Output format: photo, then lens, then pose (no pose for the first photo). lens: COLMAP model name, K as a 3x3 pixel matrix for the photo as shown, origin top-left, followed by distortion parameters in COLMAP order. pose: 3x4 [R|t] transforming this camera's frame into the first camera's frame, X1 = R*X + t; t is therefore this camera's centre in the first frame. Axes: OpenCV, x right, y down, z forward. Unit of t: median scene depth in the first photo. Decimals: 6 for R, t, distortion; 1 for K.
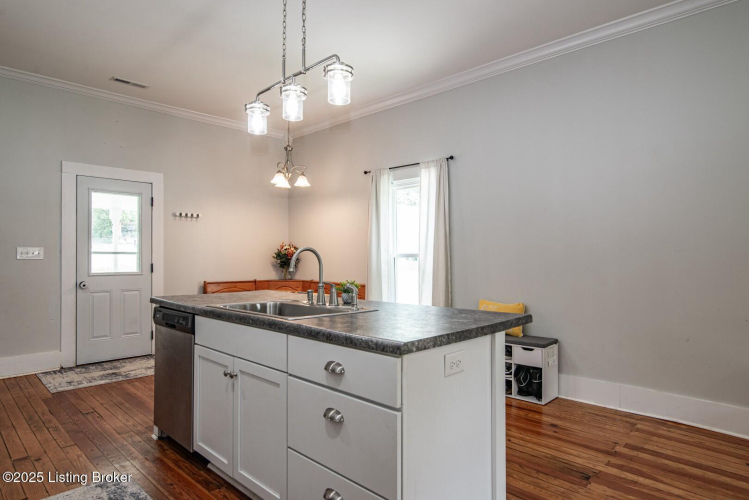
lens RADIAL K [[440.4, 0, 374.5], [0, 440.4, 250.0], [0, 0, 1]] dist [-0.007034, -0.001046]
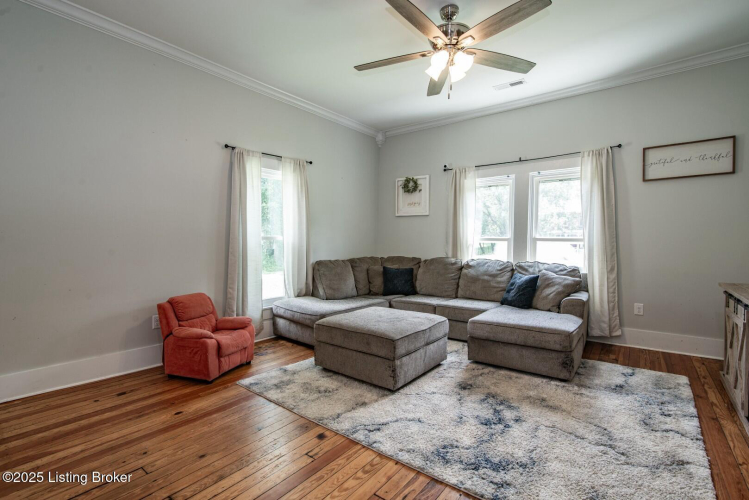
lens RADIAL K [[343.3, 0, 371.1], [0, 343.3, 252.1], [0, 0, 1]] dist [-0.019735, -0.000252]
pose [[-0.109566, -0.039625, 0.993189, -0.144020], [-0.016228, 0.999143, 0.038072, 0.003507], [-0.993847, -0.011946, -0.110115, 0.229209]]
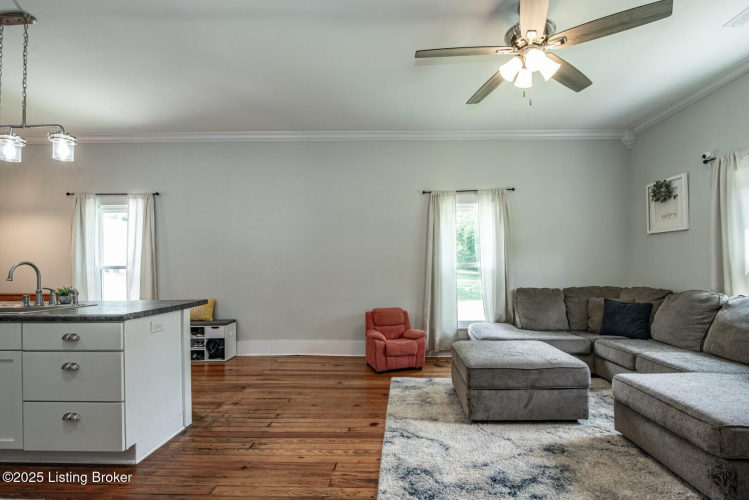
lens RADIAL K [[352.5, 0, 395.1], [0, 352.5, 264.7], [0, 0, 1]] dist [-0.017973, -0.000006]
pose [[0.719825, -0.002844, 0.694150, -0.052815], [-0.001662, 0.999982, 0.005821, -0.003735], [-0.694154, -0.005344, 0.719807, -0.336690]]
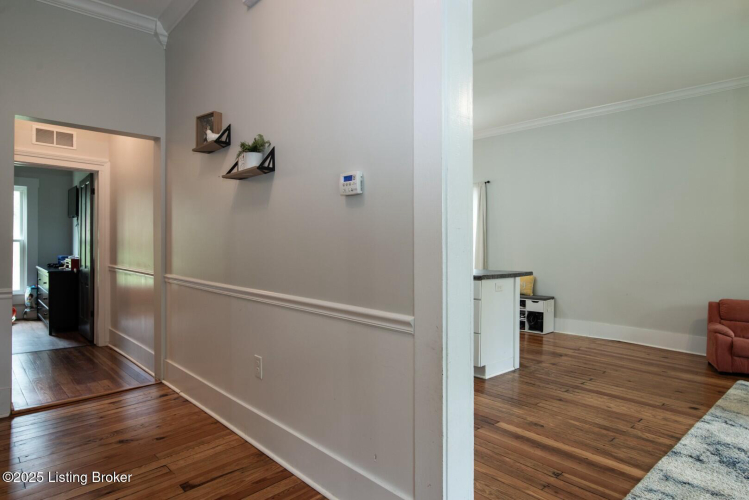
lens RADIAL K [[432.8, 0, 374.5], [0, 432.8, 250.0], [0, 0, 1]] dist [-0.004893, -0.001941]
pose [[0.998784, 0.008768, -0.048523, -0.190495], [-0.007775, 0.999757, 0.020623, 0.000355], [0.048692, -0.020220, 0.998609, -0.693542]]
